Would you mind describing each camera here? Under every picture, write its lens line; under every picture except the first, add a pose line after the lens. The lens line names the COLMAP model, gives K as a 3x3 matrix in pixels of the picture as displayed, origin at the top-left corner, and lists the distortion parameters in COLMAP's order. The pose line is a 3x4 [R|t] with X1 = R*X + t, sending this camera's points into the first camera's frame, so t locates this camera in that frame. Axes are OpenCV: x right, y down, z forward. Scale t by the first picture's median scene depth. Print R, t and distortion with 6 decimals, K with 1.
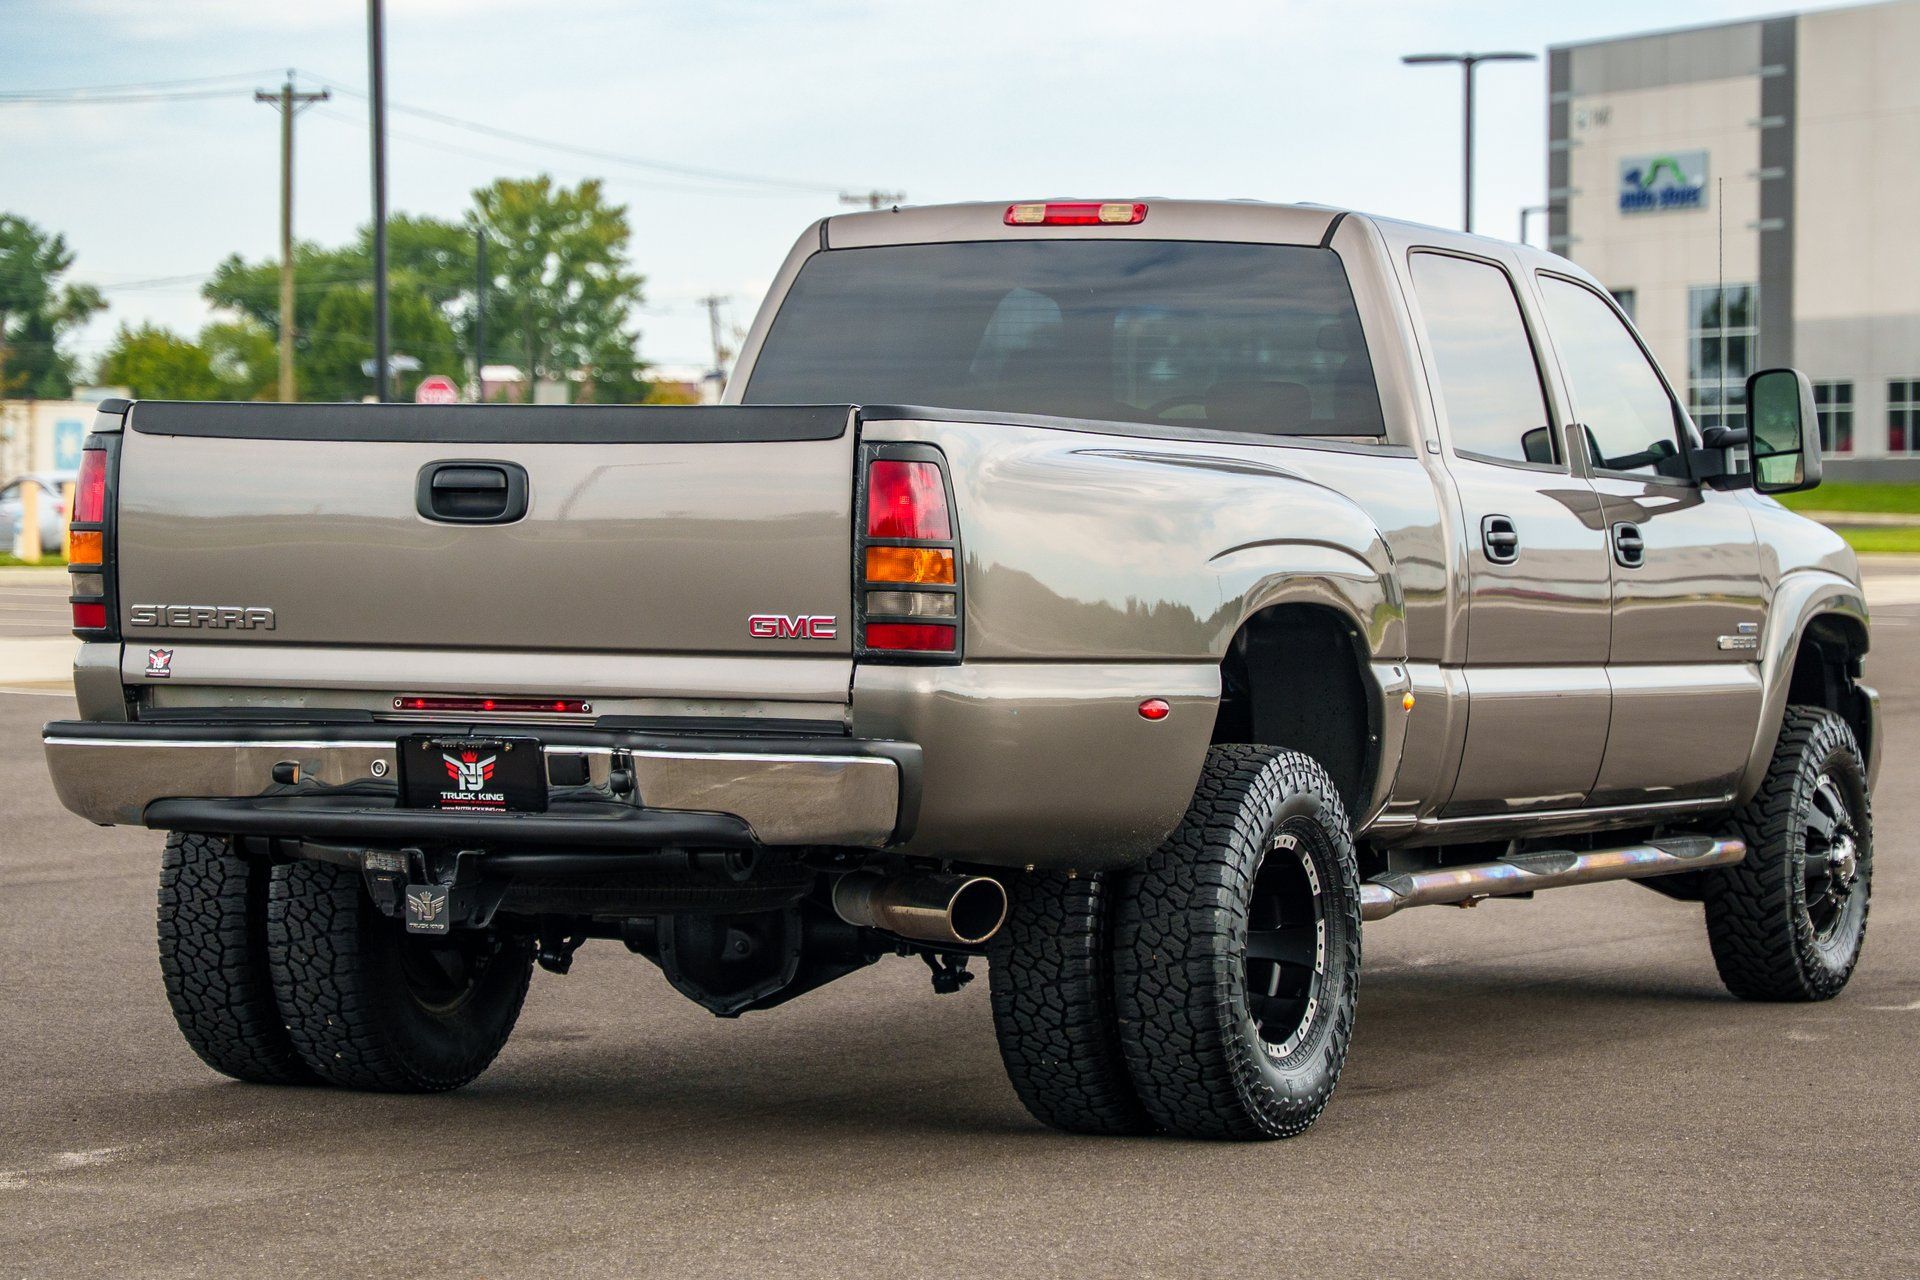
lens RADIAL K [[6112.1, 0, 960.0], [0, 6112.1, 640.0], [0, 0, 1]] dist [0.259773, 1.950166]
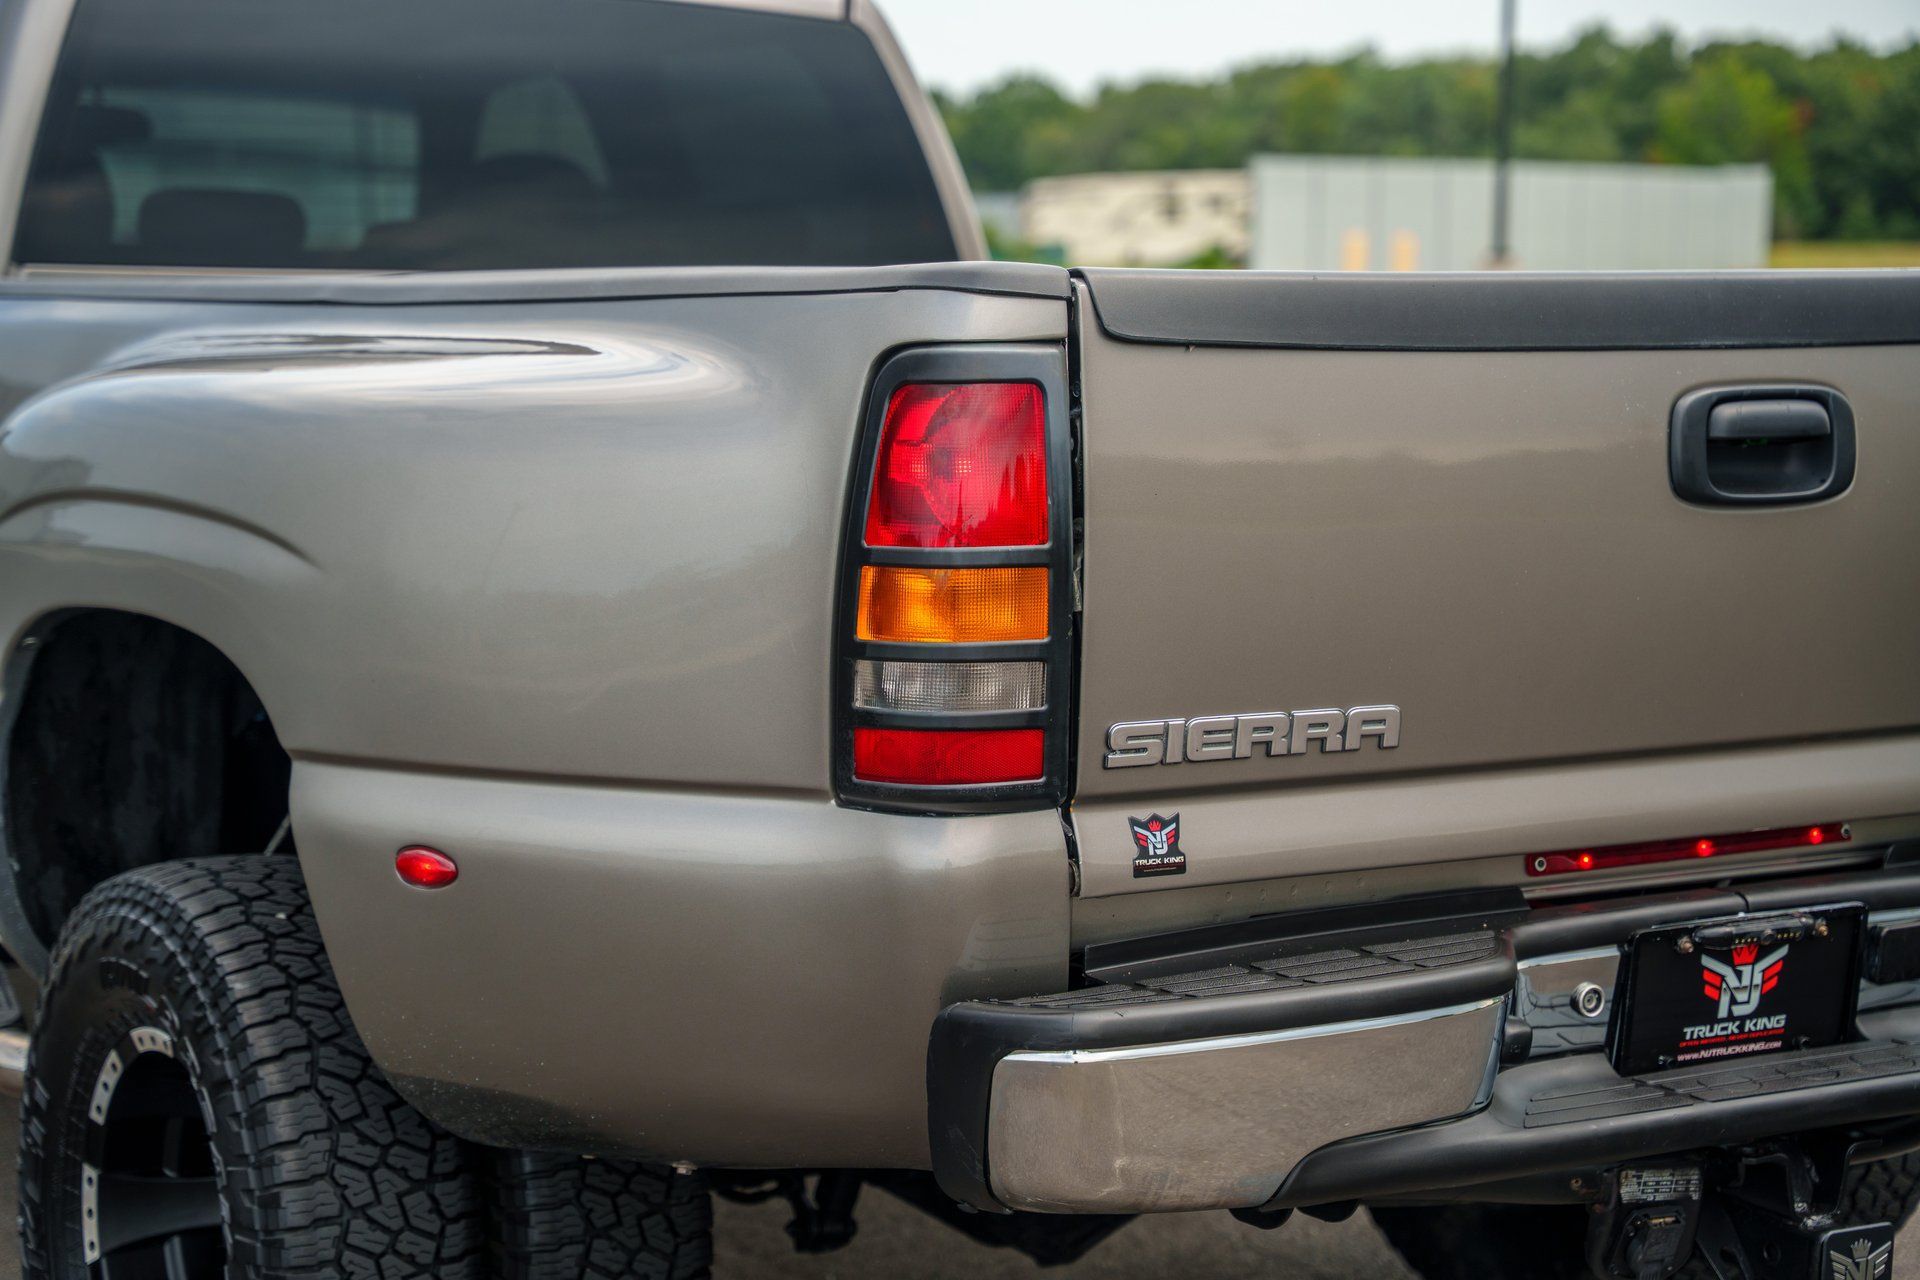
lens RADIAL K [[3568.9, 0, 960.0], [0, 3568.9, 640.0], [0, 0, 1]] dist [0.232029, 0.418878]
pose [[0.547877, -0.096886, 0.830929, -0.361092], [0.019047, 0.994458, 0.103395, -0.039572], [-0.836342, -0.040821, 0.546686, 0.869212]]
